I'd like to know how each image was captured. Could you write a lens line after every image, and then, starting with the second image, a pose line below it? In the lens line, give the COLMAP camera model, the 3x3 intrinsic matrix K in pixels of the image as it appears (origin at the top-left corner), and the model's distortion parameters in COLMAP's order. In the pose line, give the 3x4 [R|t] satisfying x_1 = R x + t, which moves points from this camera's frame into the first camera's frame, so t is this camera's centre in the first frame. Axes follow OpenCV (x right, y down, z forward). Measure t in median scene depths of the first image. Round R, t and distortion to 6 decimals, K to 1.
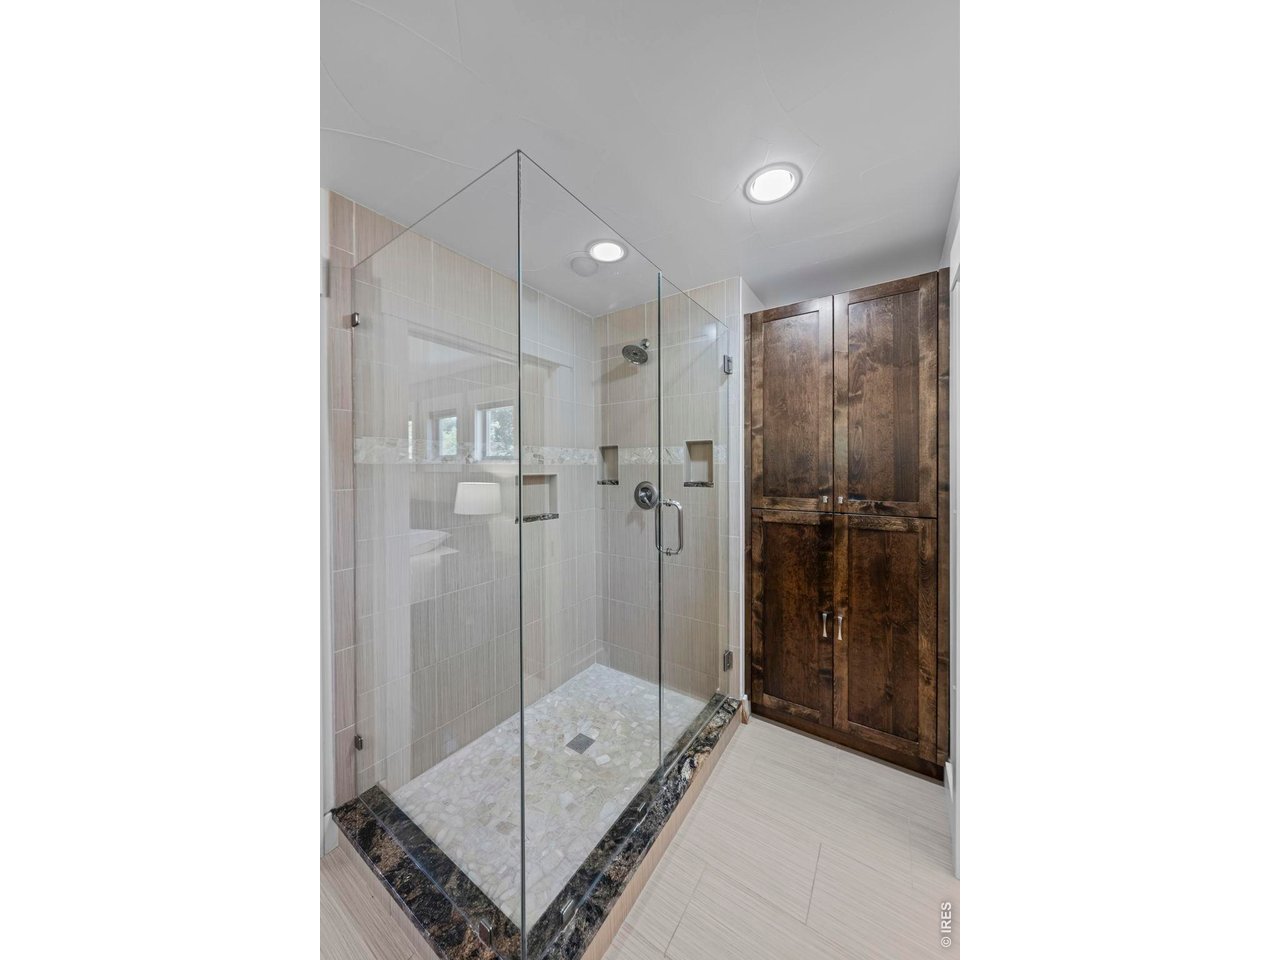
lens RADIAL K [[379.8, 0, 639.0], [0, 379.8, 476.6], [0, 0, 1]] dist [-0.000226, -0.000021]
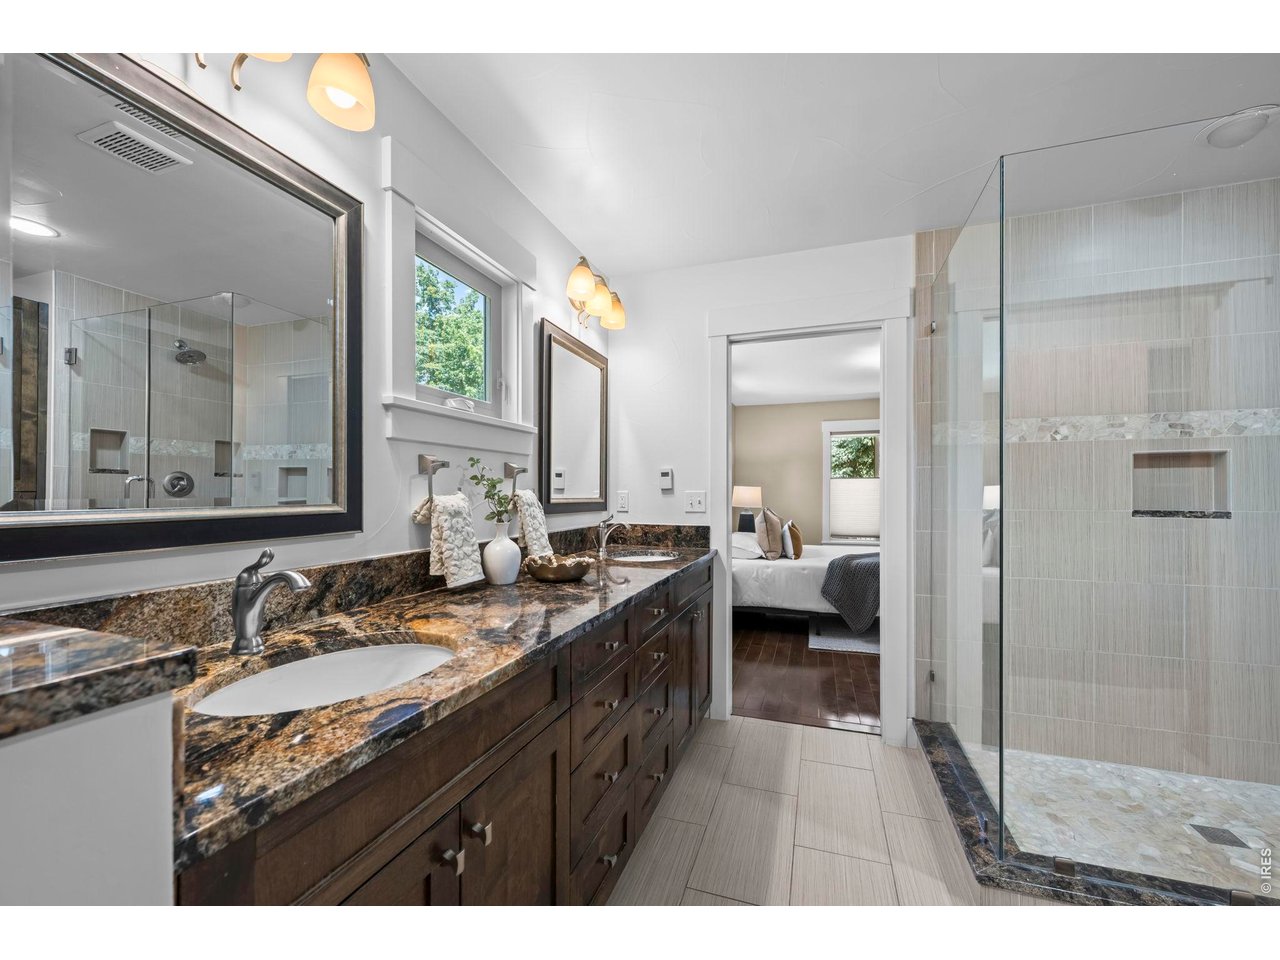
lens RADIAL K [[520.9, 0, 640.0], [0, 520.9, 480.0], [0, 0, 1]] dist [-0.000647, -0.000254]
pose [[0.260295, -0.009596, -0.965482, 0.615423], [-0.016264, 0.999765, -0.014322, 0.115945], [0.965392, 0.019430, 0.260077, -0.334299]]
